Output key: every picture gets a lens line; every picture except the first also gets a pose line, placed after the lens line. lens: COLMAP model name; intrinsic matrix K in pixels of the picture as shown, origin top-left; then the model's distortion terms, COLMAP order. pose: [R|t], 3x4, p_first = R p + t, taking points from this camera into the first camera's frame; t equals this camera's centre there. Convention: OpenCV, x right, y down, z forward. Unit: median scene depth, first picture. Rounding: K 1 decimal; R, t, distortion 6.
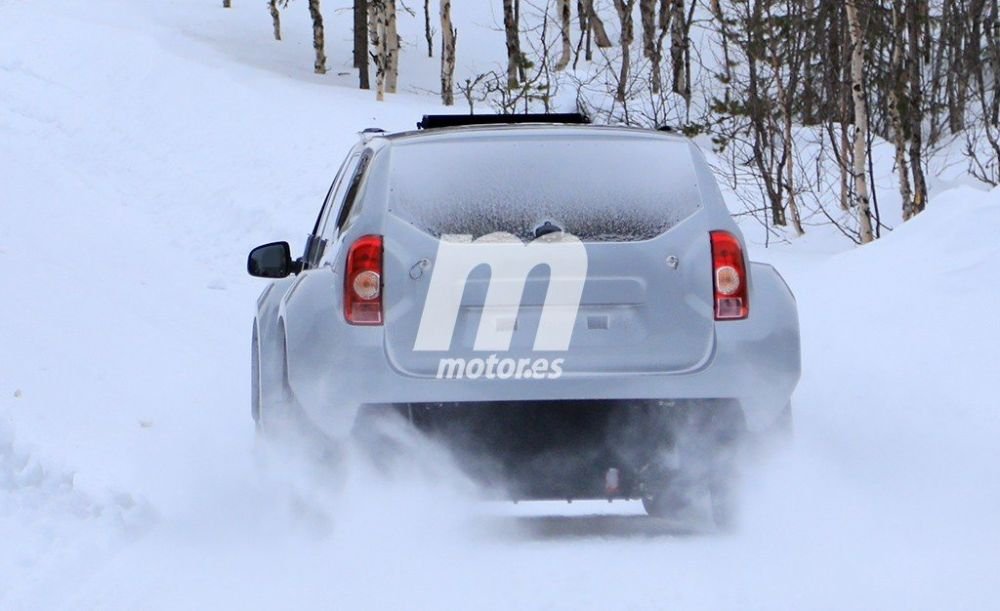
lens RADIAL K [[1559.8, 0, 500.0], [0, 1559.8, 305.5], [0, 0, 1]] dist [-0.018807, -0.038792]
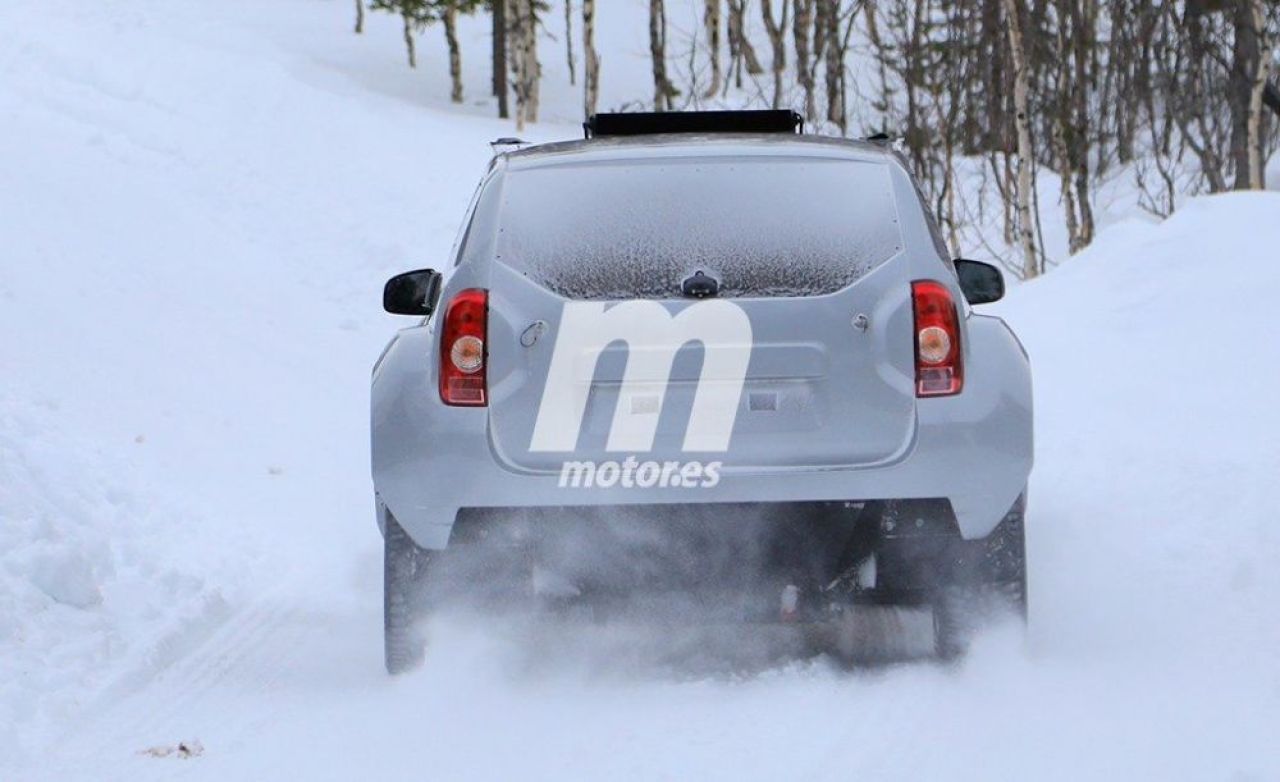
lens RADIAL K [[2672.4, 0, 640.0], [0, 2672.4, 391.0], [0, 0, 1]] dist [-0.005727, 0.332221]
pose [[0.999984, -0.002682, 0.004918, -0.012131], [0.002768, 0.999840, -0.017647, 0.056273], [-0.004870, 0.017660, 0.999832, -0.629038]]
